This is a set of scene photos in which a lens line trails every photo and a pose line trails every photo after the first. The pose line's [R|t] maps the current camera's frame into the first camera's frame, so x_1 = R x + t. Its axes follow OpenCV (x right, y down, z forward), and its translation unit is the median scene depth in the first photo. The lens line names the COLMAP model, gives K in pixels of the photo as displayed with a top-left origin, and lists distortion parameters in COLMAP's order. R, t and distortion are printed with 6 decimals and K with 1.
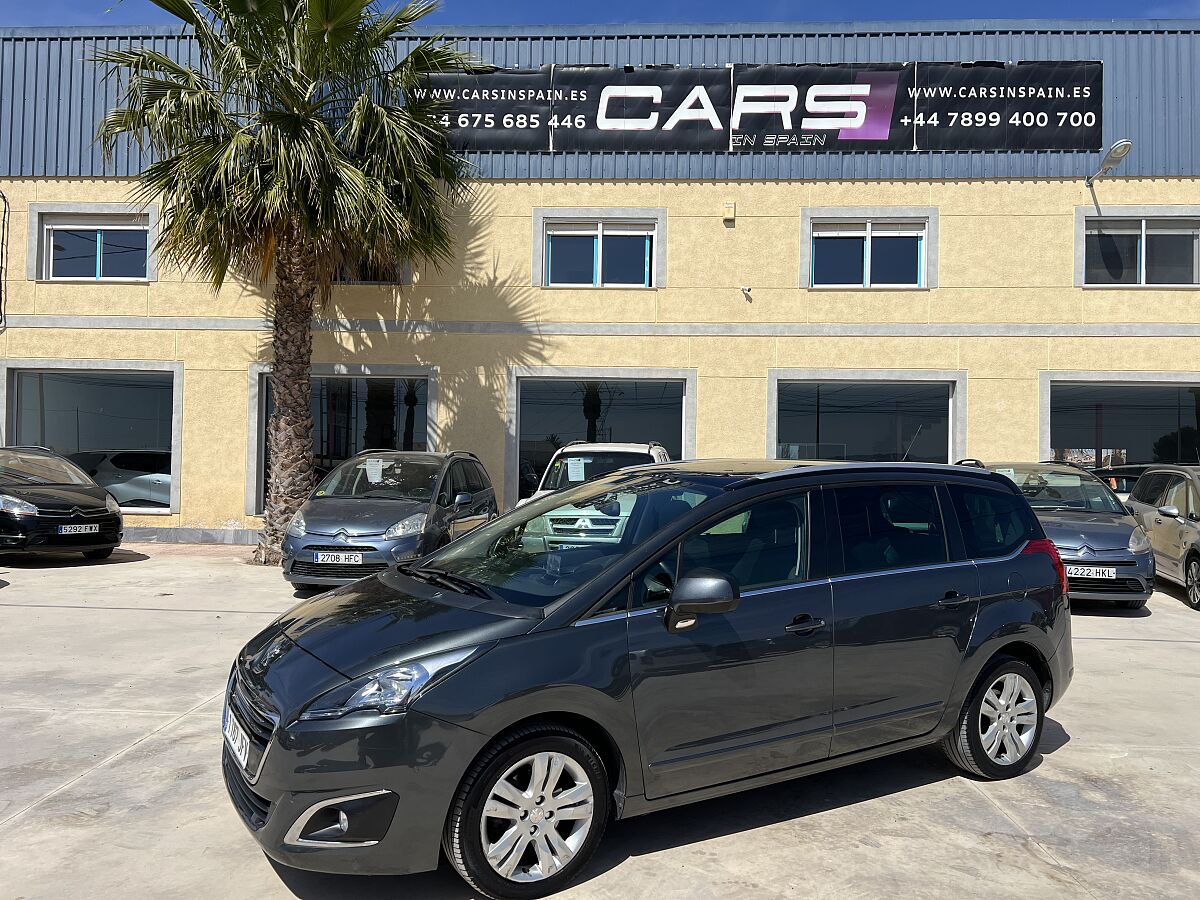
lens RADIAL K [[913.5, 0, 593.3], [0, 913.5, 448.5], [0, 0, 1]] dist [0.056930, -0.066197]
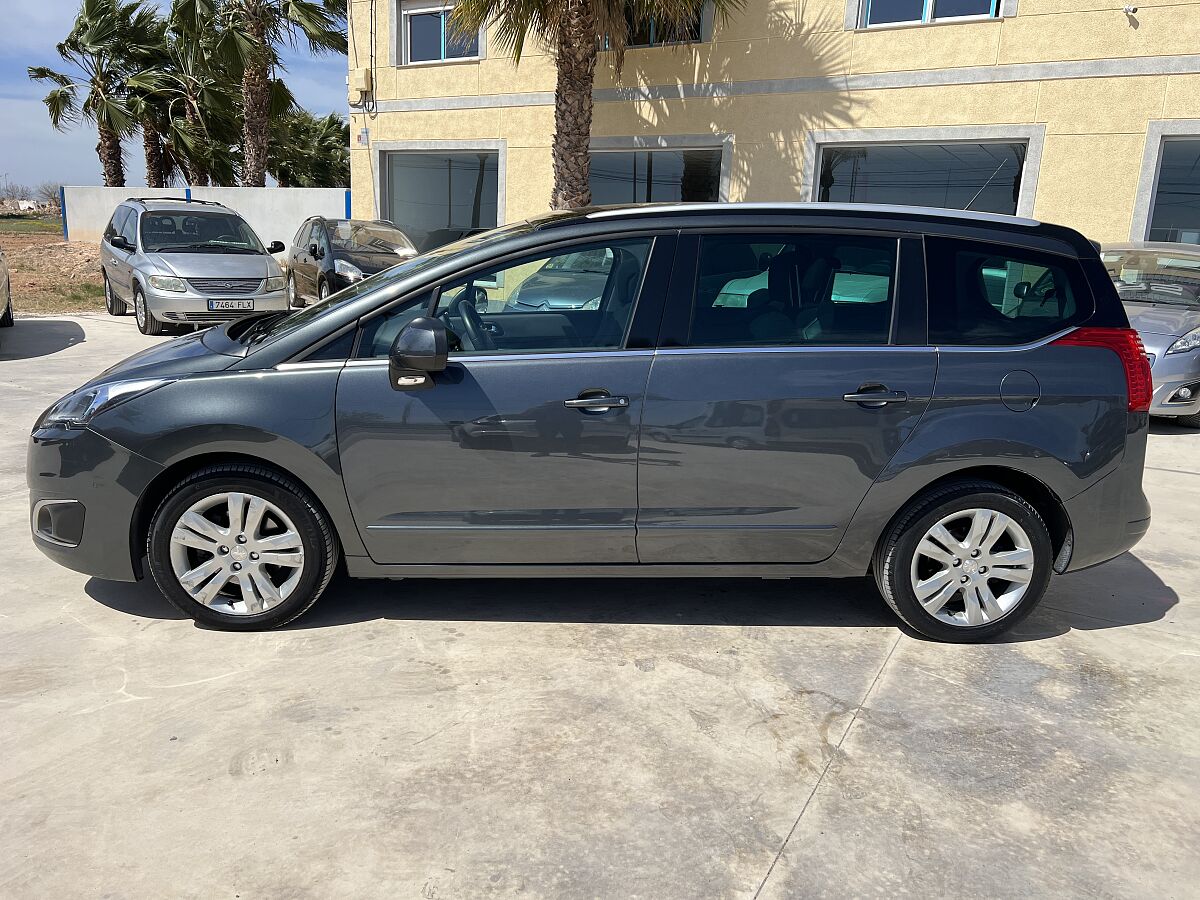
lens RADIAL K [[913.5, 0, 593.3], [0, 913.5, 448.5], [0, 0, 1]] dist [0.056930, -0.066197]
pose [[0.881795, 0.119976, -0.456117, 0.165616], [-0.017887, 0.974914, 0.221860, 0.014868], [0.471293, -0.187477, 0.861821, 0.082126]]
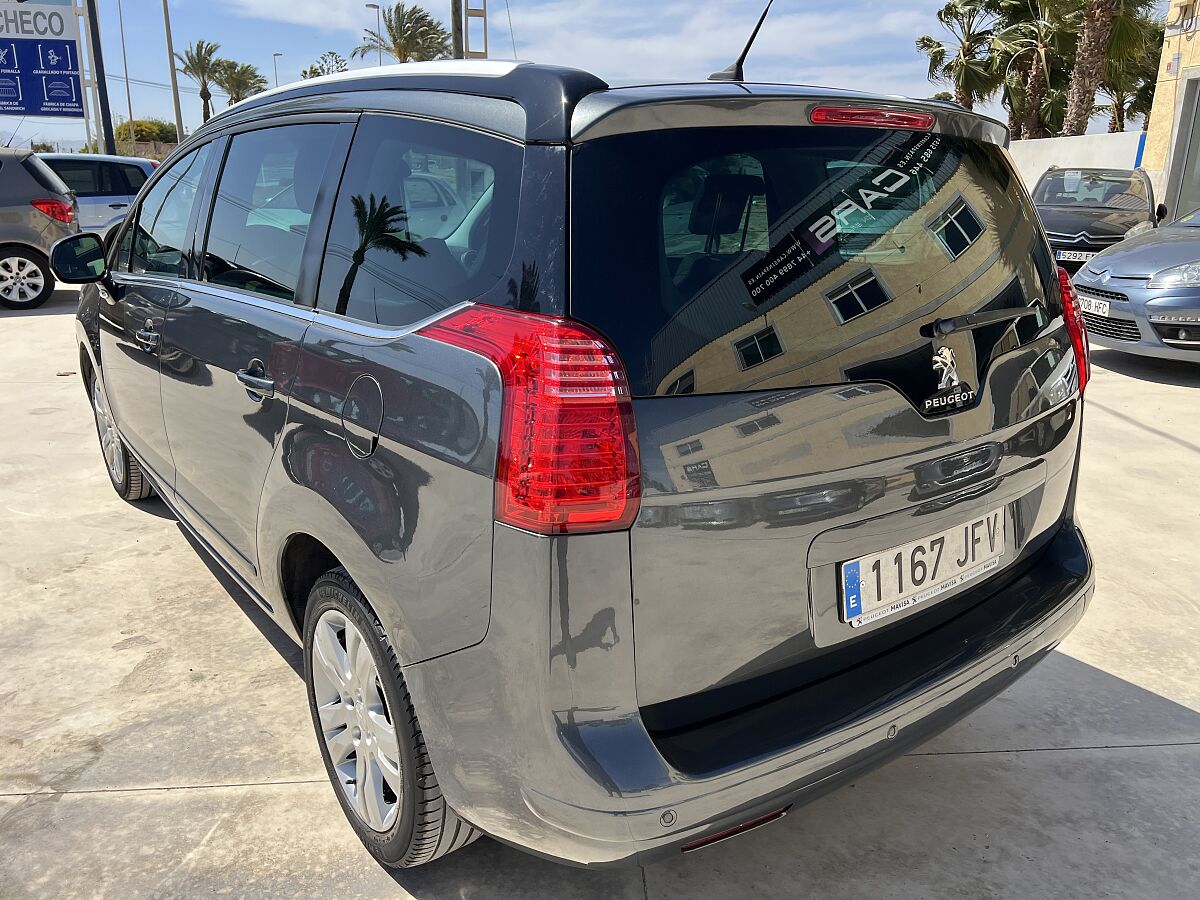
lens RADIAL K [[913.5, 0, 593.3], [0, 913.5, 448.5], [0, 0, 1]] dist [0.056930, -0.066197]
pose [[0.102806, 0.266294, -0.958394, 0.266202], [-0.008746, 0.963703, 0.266832, 0.023677], [0.994663, -0.019049, 0.101404, 0.348456]]
